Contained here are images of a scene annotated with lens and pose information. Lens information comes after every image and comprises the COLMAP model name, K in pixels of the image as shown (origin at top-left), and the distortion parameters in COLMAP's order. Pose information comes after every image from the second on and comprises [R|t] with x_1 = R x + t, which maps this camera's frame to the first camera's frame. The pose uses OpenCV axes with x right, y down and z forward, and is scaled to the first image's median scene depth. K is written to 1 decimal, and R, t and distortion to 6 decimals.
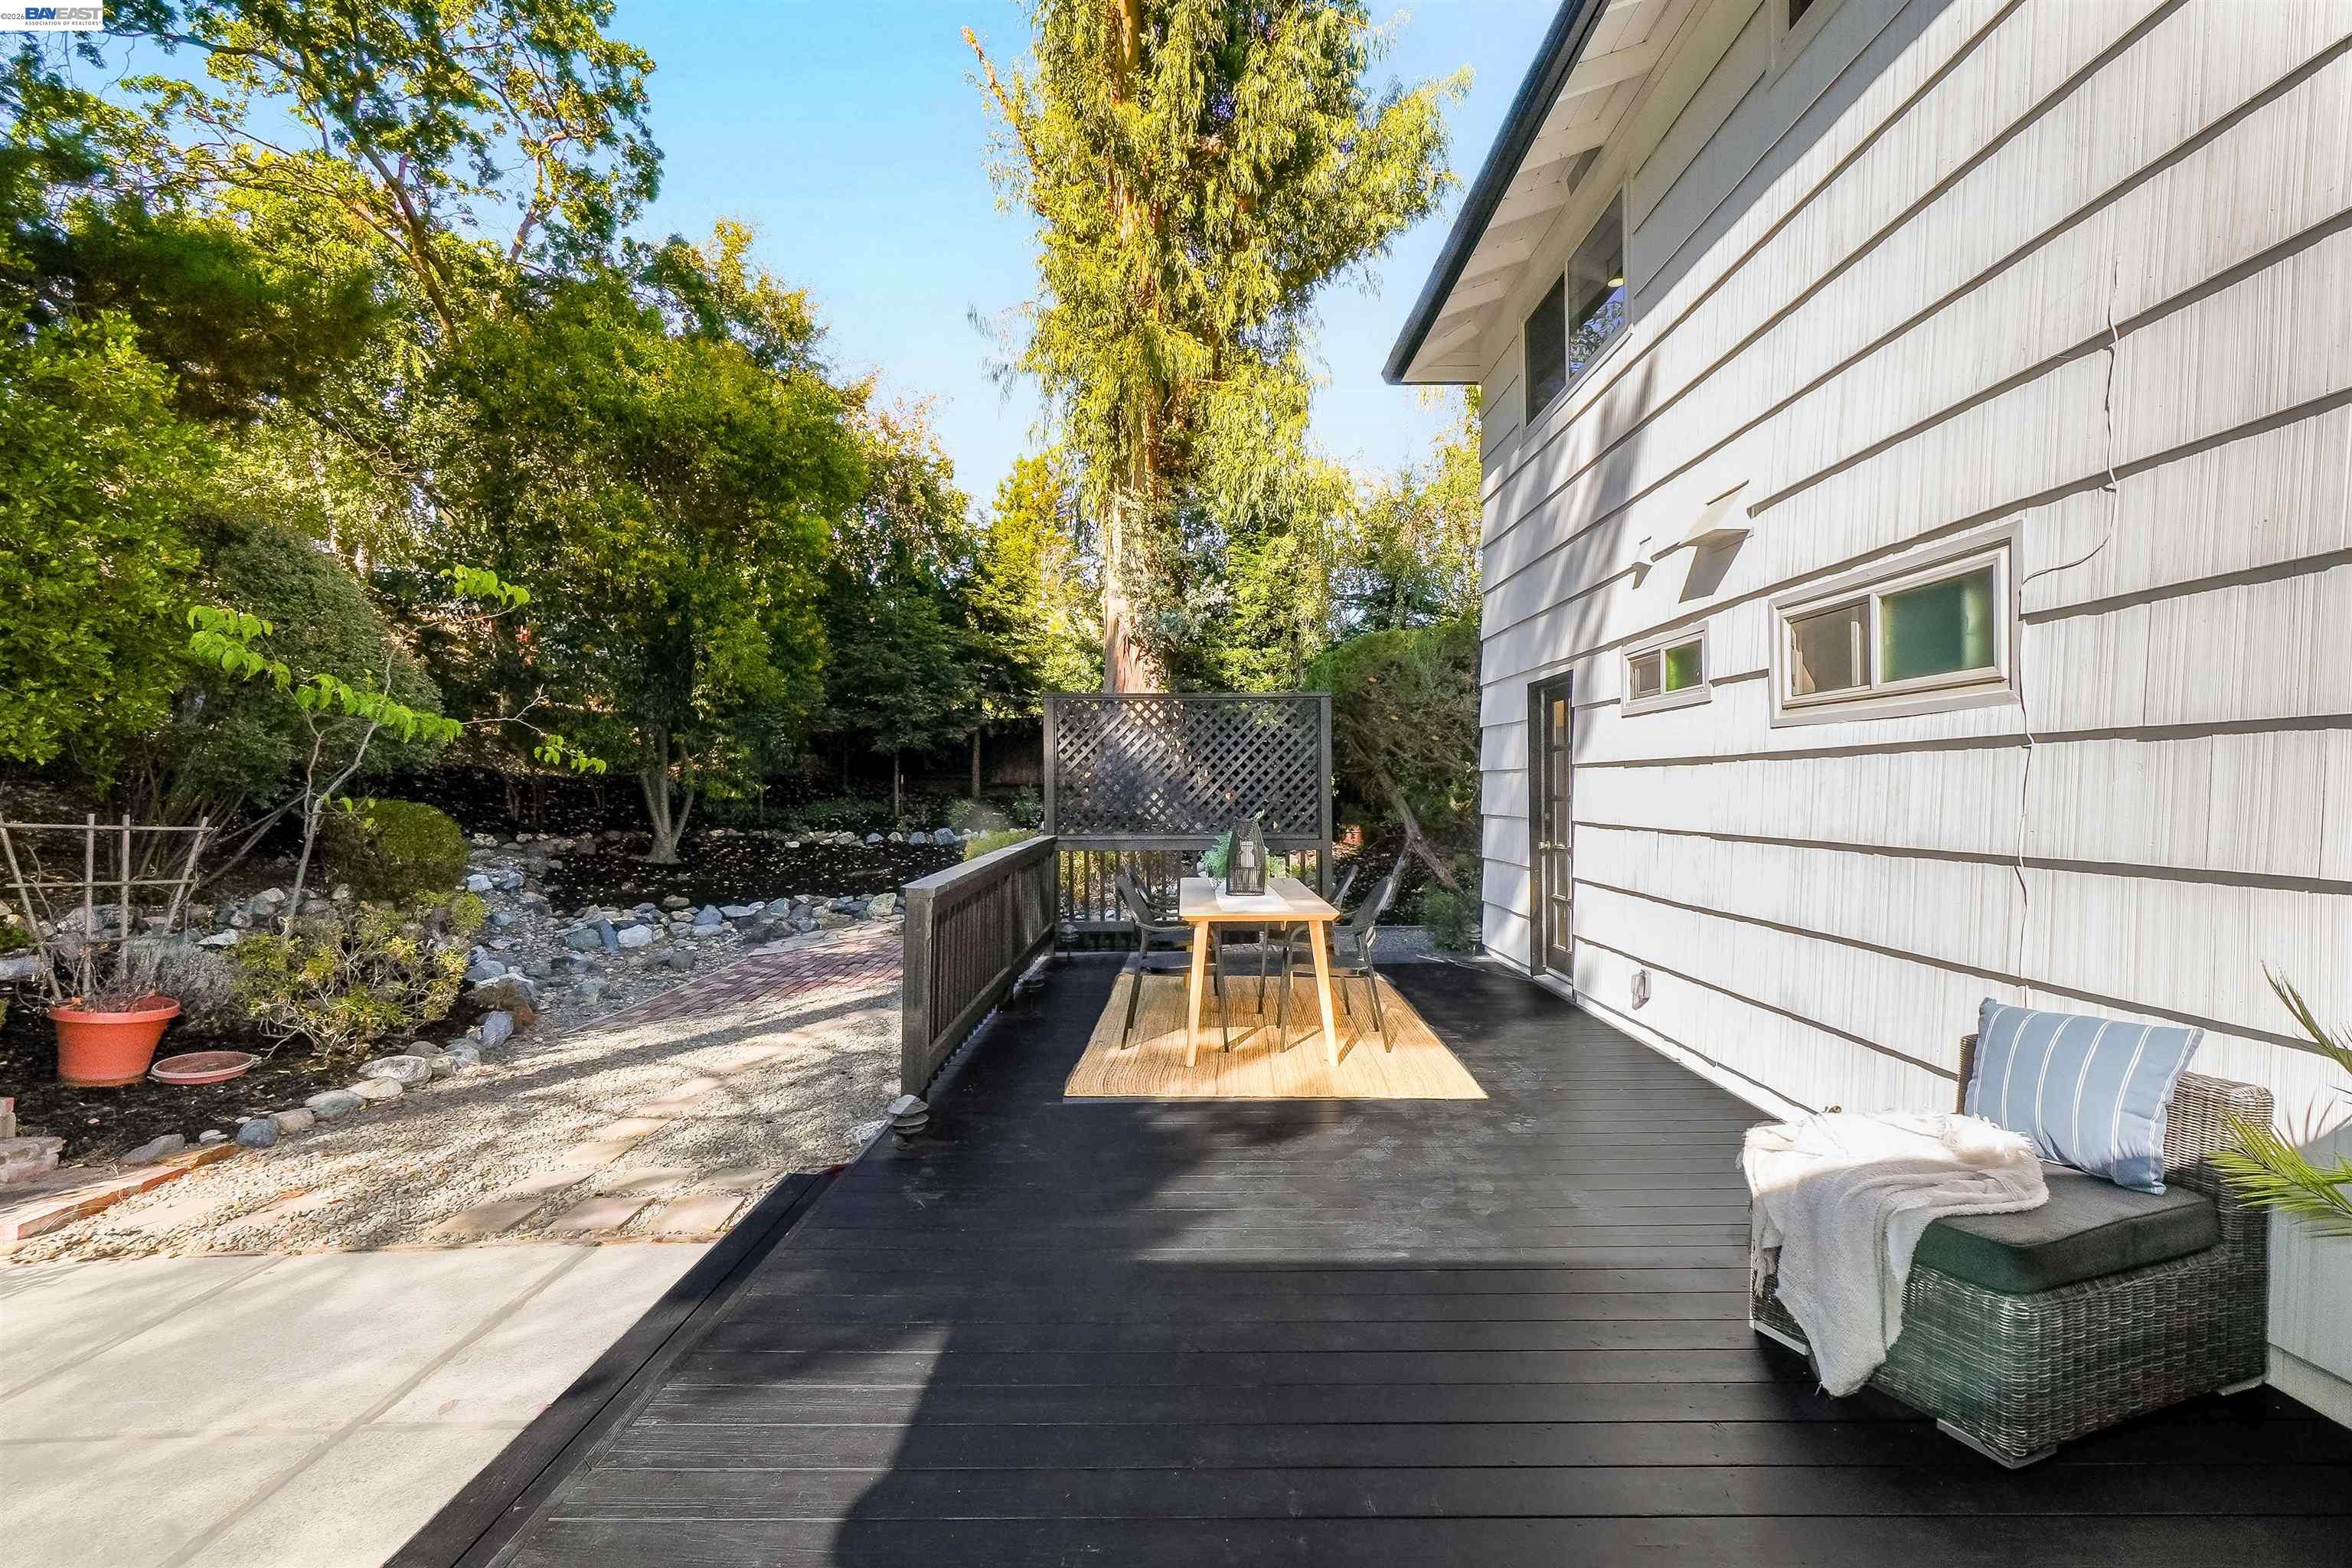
lens RADIAL K [[1006.8, 0, 1175.2], [0, 1006.8, 777.3], [0, 0, 1]] dist [-0.006265, 0.001225]
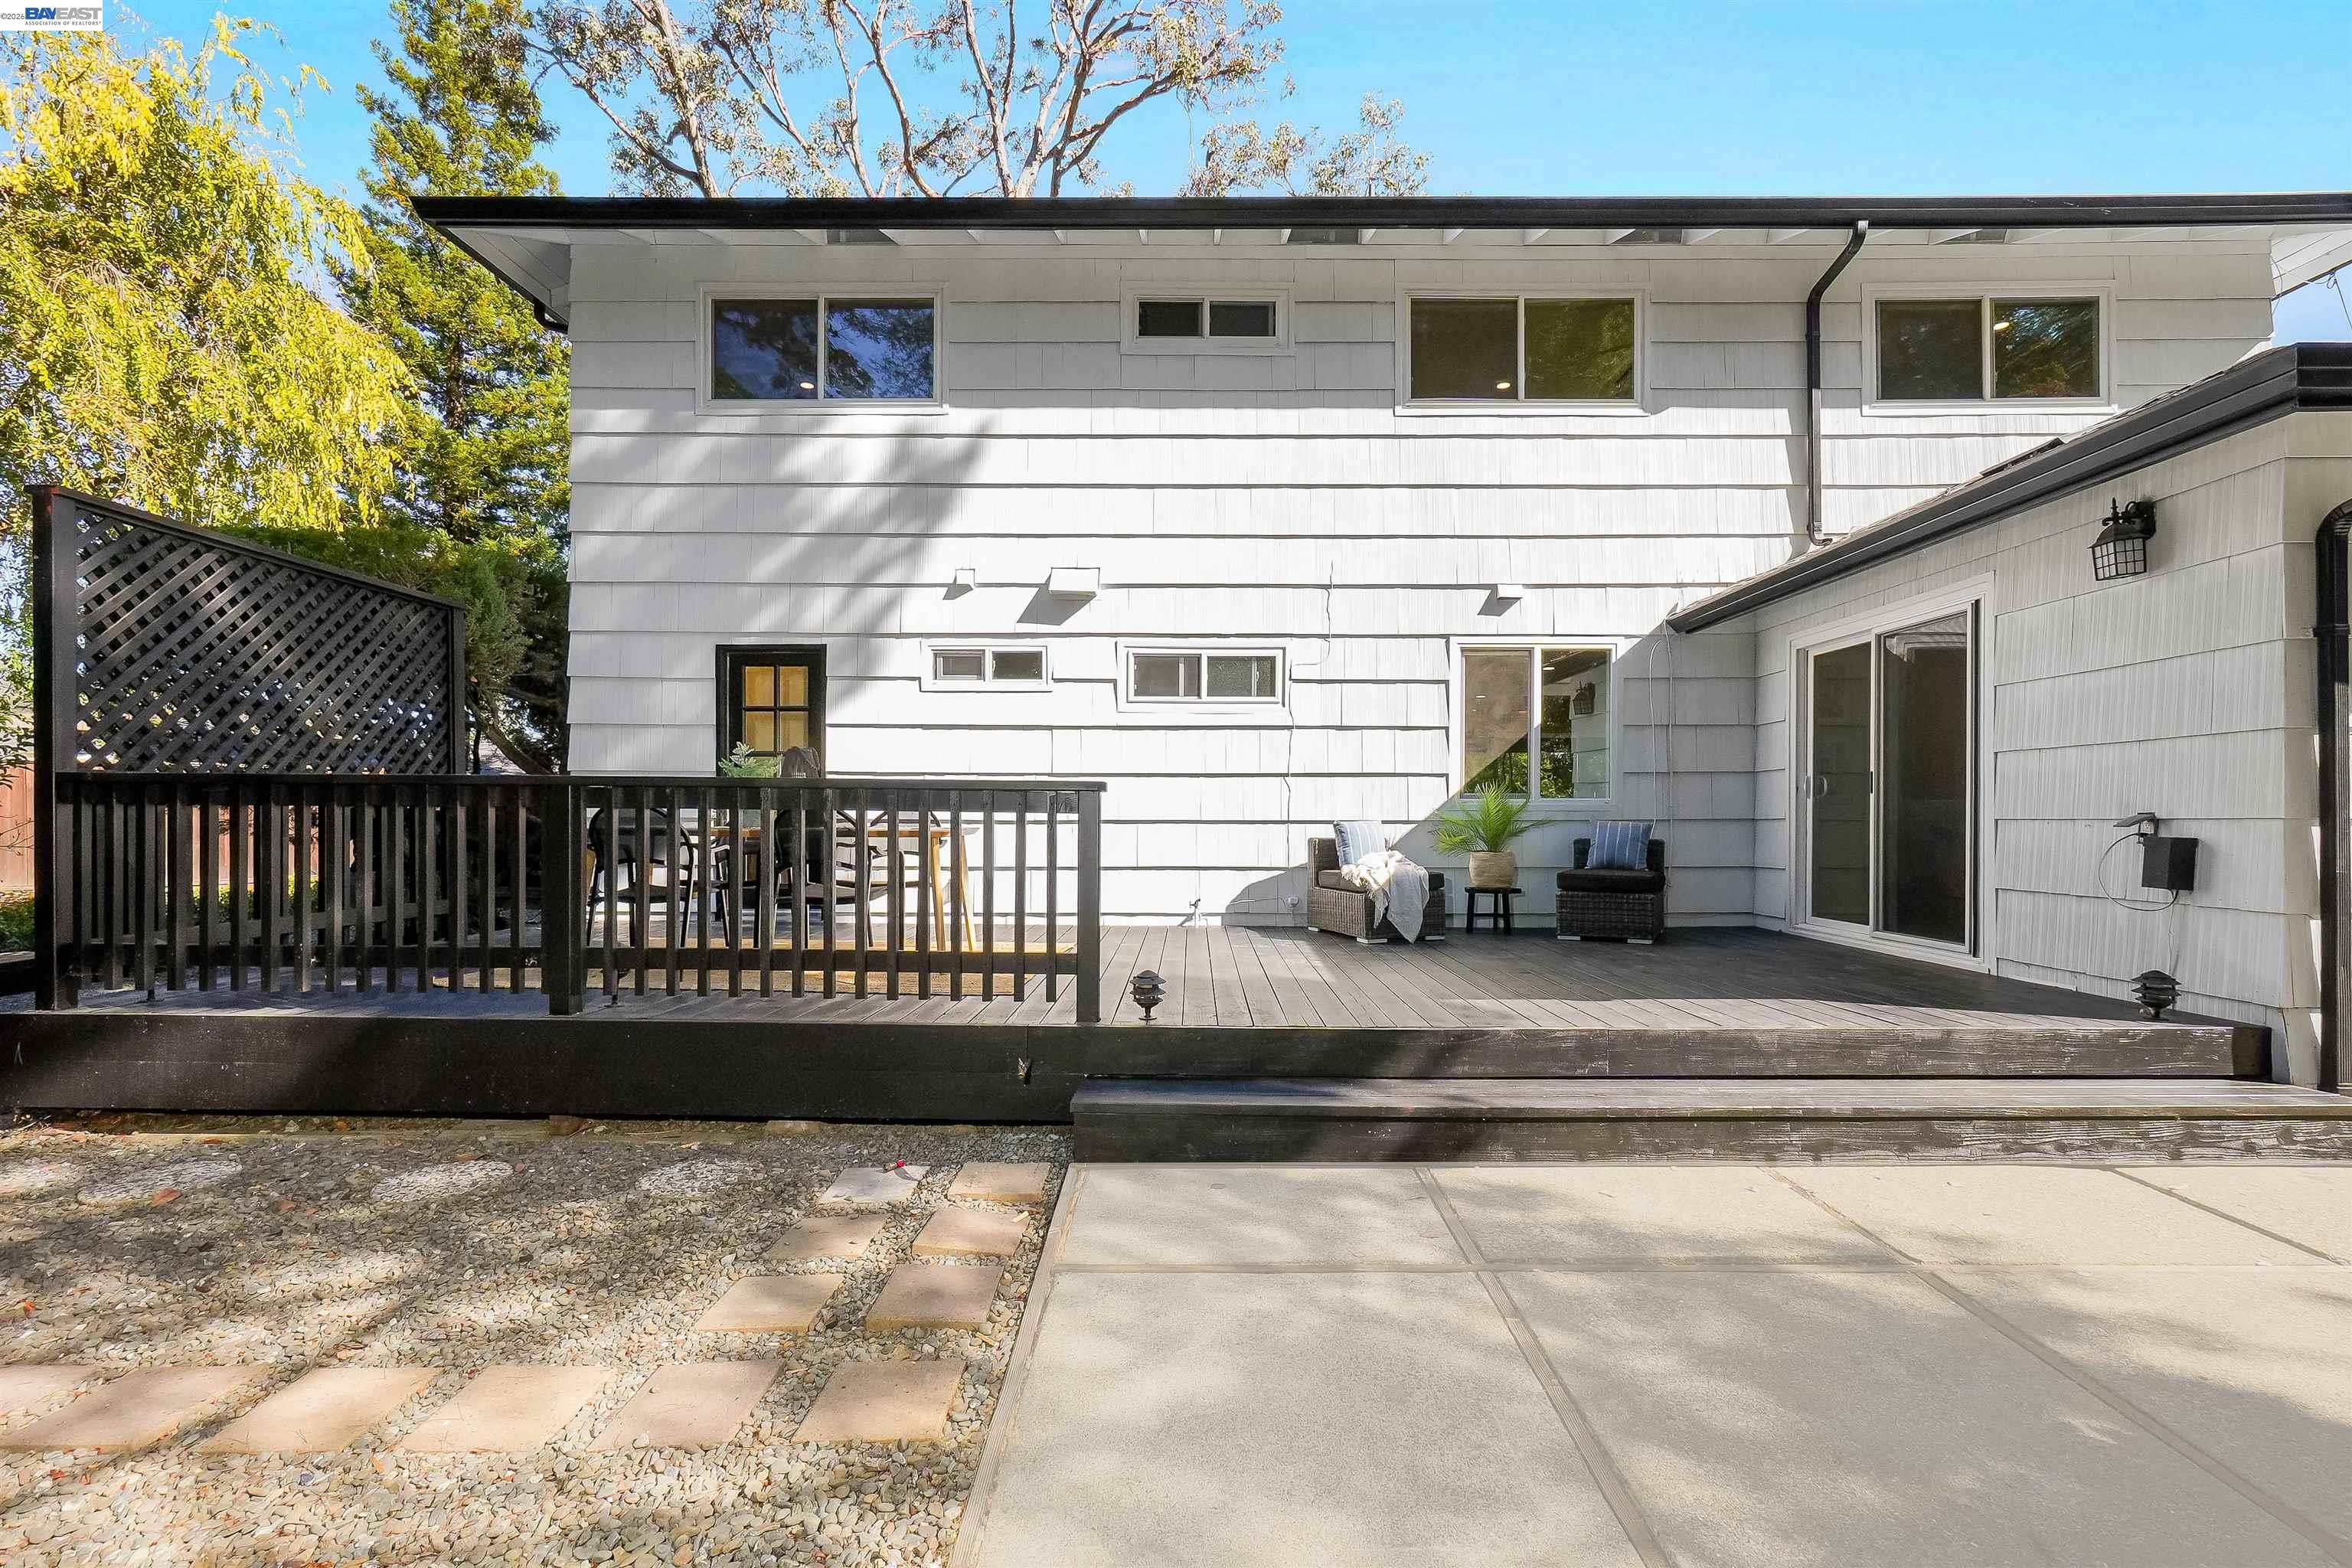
lens RADIAL K [[1006.8, 0, 1197.9], [0, 1006.8, 825.7], [0, 0, 1]] dist [-0.006265, 0.001225]
pose [[-0.005368, 0.005488, 0.999971, -1.082401], [-0.015949, 0.999857, -0.005573, 0.145116], [-0.999858, -0.015978, -0.005280, 0.777776]]
